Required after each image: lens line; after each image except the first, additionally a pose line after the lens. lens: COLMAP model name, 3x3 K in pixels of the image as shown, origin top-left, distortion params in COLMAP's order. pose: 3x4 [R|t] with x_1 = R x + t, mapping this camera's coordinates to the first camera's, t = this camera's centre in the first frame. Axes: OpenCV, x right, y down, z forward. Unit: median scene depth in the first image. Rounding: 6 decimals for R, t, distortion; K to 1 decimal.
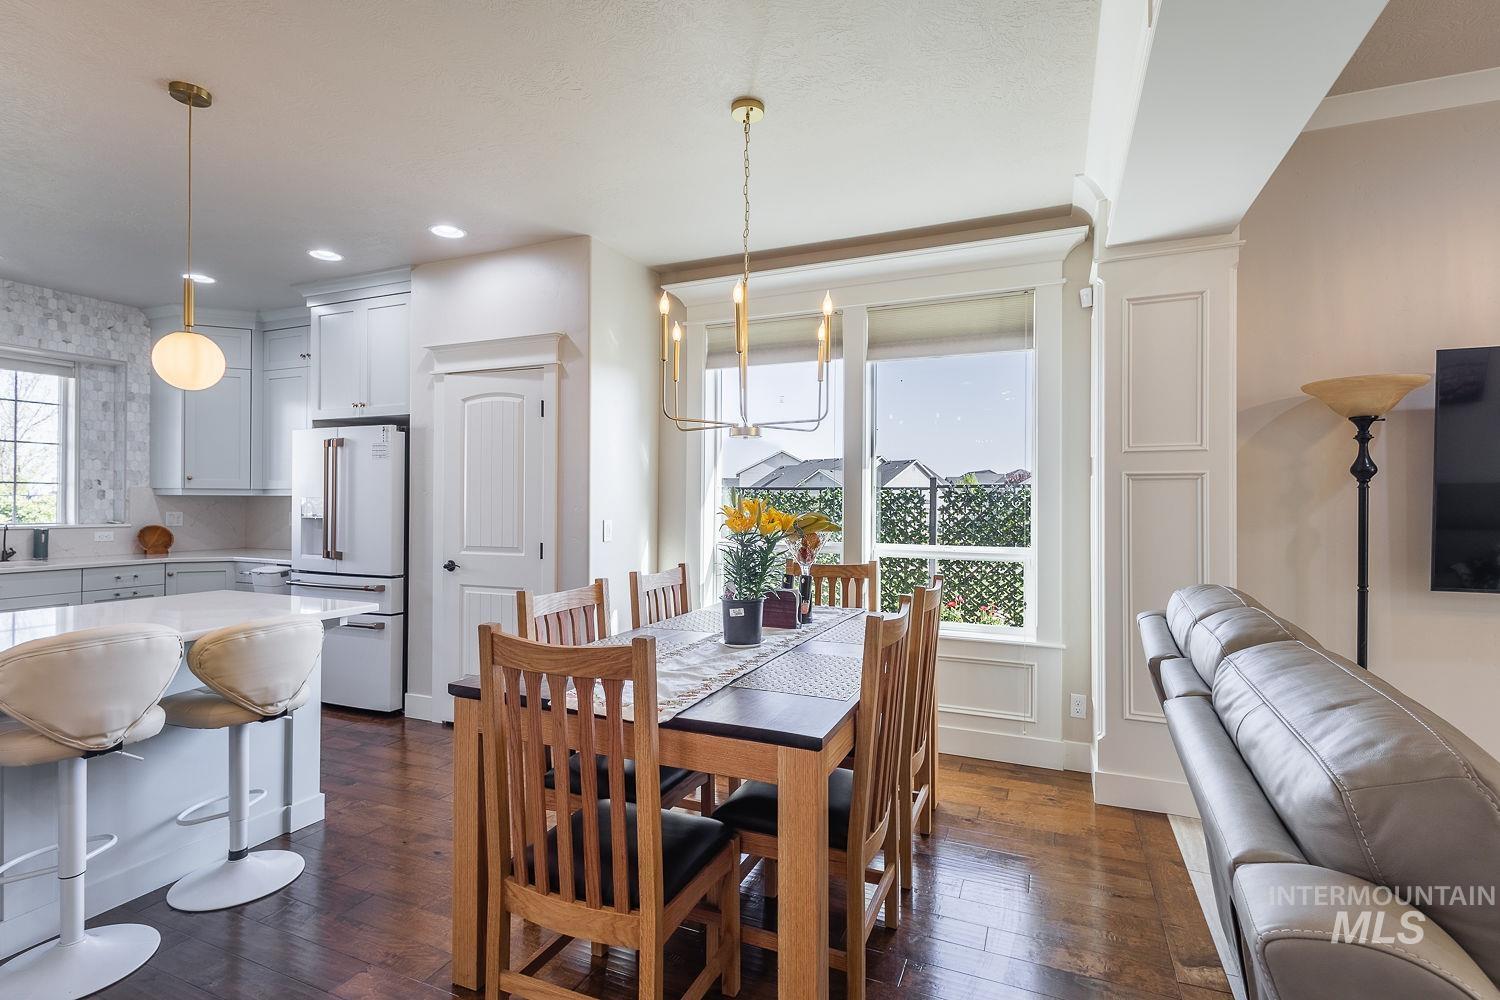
lens RADIAL K [[708.7, 0, 749.4], [0, 708.7, 499.5], [0, 0, 1]] dist [0.005928, 0.000106]
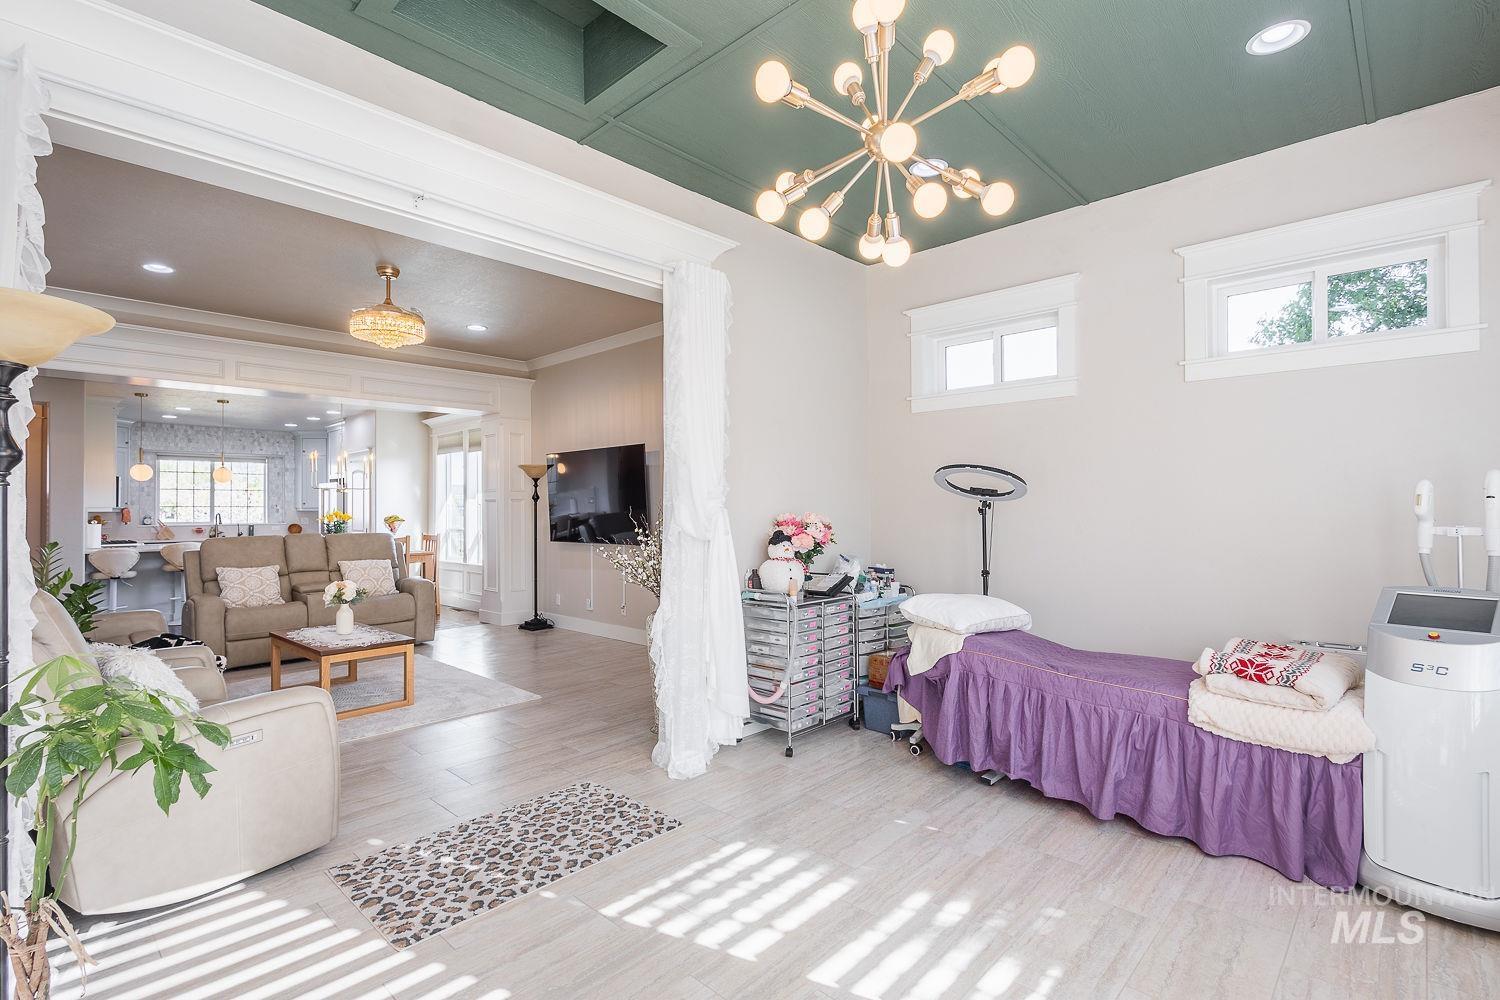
lens RADIAL K [[708.7, 0, 749.4], [0, 708.7, 499.5], [0, 0, 1]] dist [0.005928, 0.000106]
pose [[0.937265, -0.016290, -0.348236, 1.718111], [0.011969, 0.999822, -0.014558, 0.010350], [0.348411, 0.009477, 0.937294, -0.838849]]
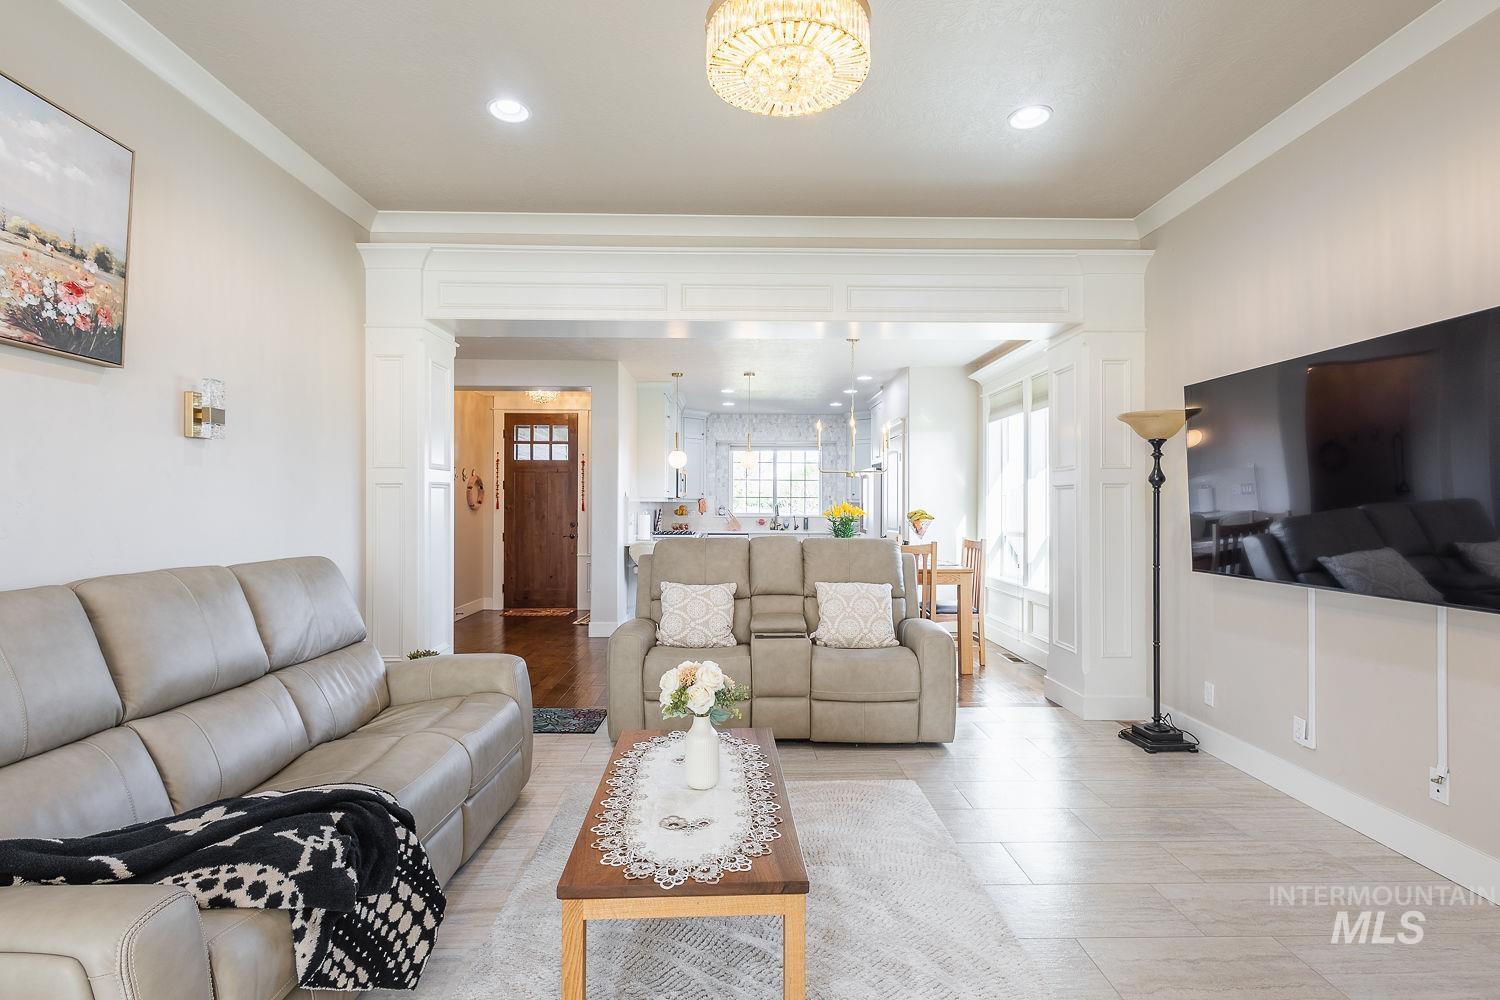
lens RADIAL K [[708.7, 0, 749.4], [0, 708.7, 499.5], [0, 0, 1]] dist [0.005928, 0.000106]
pose [[0.418584, -0.008863, -0.908135, 1.174097], [-0.000760, 0.999949, -0.010109, 0.007699], [0.908178, 0.004921, 0.418555, -0.173366]]
